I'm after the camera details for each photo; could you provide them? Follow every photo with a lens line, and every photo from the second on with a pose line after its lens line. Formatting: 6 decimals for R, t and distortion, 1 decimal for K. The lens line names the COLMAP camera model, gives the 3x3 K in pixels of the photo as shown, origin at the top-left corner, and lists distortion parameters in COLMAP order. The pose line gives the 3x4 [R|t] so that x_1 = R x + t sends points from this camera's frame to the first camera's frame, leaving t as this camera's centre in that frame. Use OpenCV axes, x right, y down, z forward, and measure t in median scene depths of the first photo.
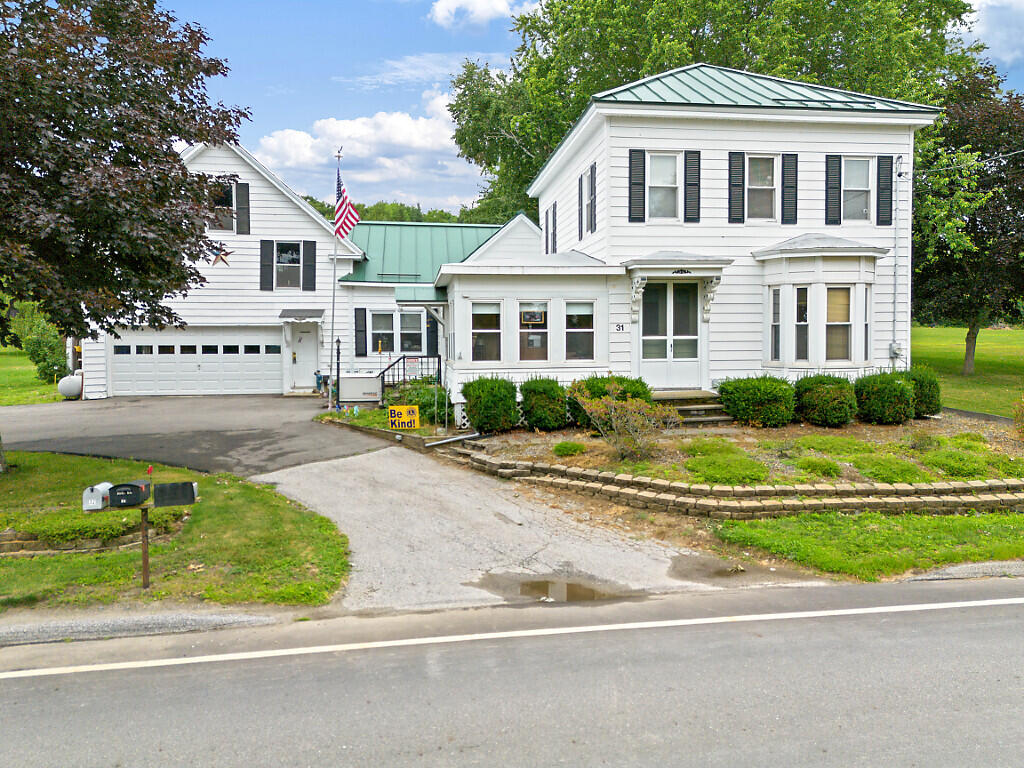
lens RADIAL K [[725.6, 0, 513.0], [0, 725.6, 348.3], [0, 0, 1]] dist [0.032712, -0.002855]
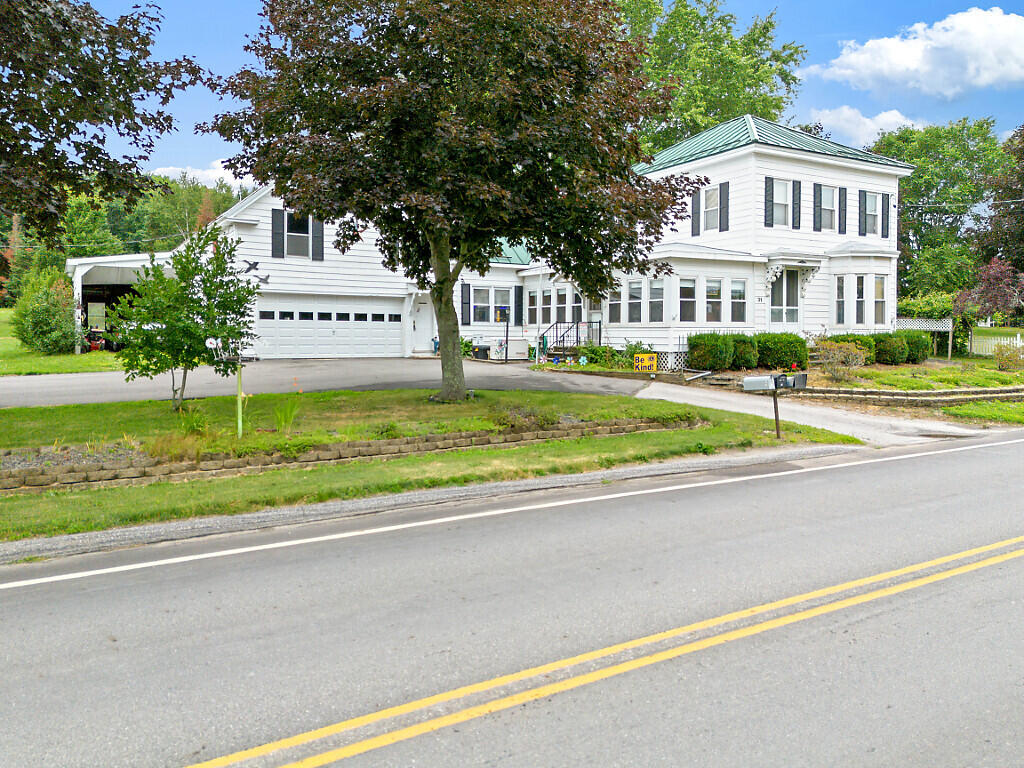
lens RADIAL K [[718.2, 0, 511.6], [0, 718.2, 331.1], [0, 0, 1]] dist [0.042756, 0.000610]
pose [[0.930694, 0.007584, 0.365721, -0.818001], [-0.002340, 0.999888, -0.014778, 0.054665], [-0.365792, 0.012898, 0.930607, -0.142109]]
